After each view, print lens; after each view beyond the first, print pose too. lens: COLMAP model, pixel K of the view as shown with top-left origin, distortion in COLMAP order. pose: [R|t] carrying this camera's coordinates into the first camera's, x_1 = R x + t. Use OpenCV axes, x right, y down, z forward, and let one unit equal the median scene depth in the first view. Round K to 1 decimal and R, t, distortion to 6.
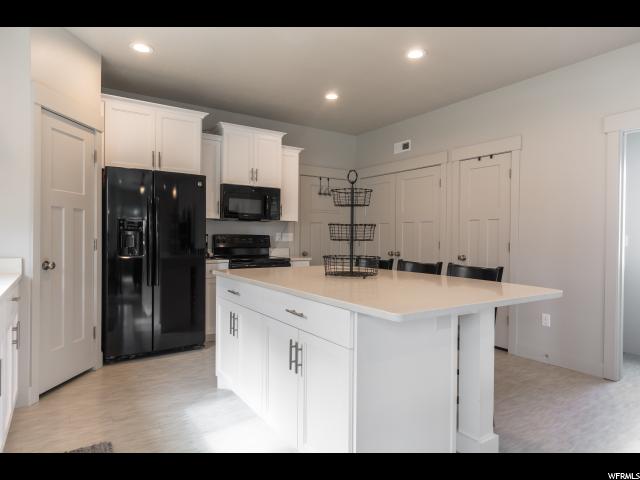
lens RADIAL K [[396.2, 0, 320.0], [0, 396.2, 240.0], [0, 0, 1]] dist [0.000318, 0.000316]
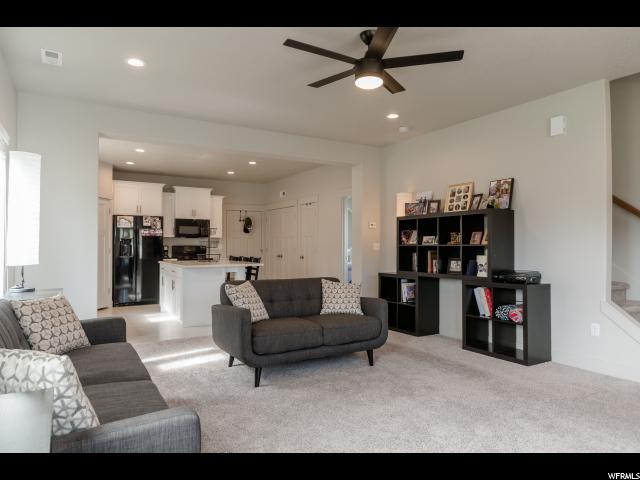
lens RADIAL K [[428.2, 0, 320.0], [0, 428.2, 240.0], [0, 0, 1]] dist [0.019435, 0.000695]
pose [[0.999407, -0.009480, -0.033106, 0.490410], [0.008785, 0.999739, -0.021066, 0.006744], [0.033297, 0.020763, 0.999230, -0.974170]]
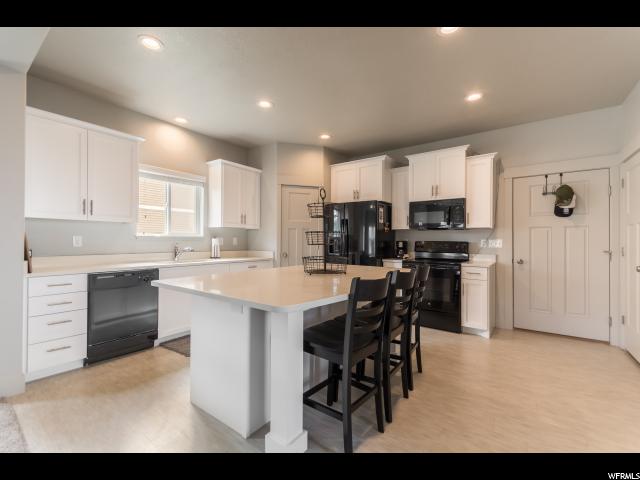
lens RADIAL K [[279.3, 0, 320.0], [0, 279.3, 240.0], [0, 0, 1]] dist [0.000142, 0.000099]
pose [[0.349064, -0.012615, -0.937014, 0.501703], [-0.007946, 0.999834, -0.016421, -0.001028], [0.937065, 0.013178, 0.348906, 0.398297]]
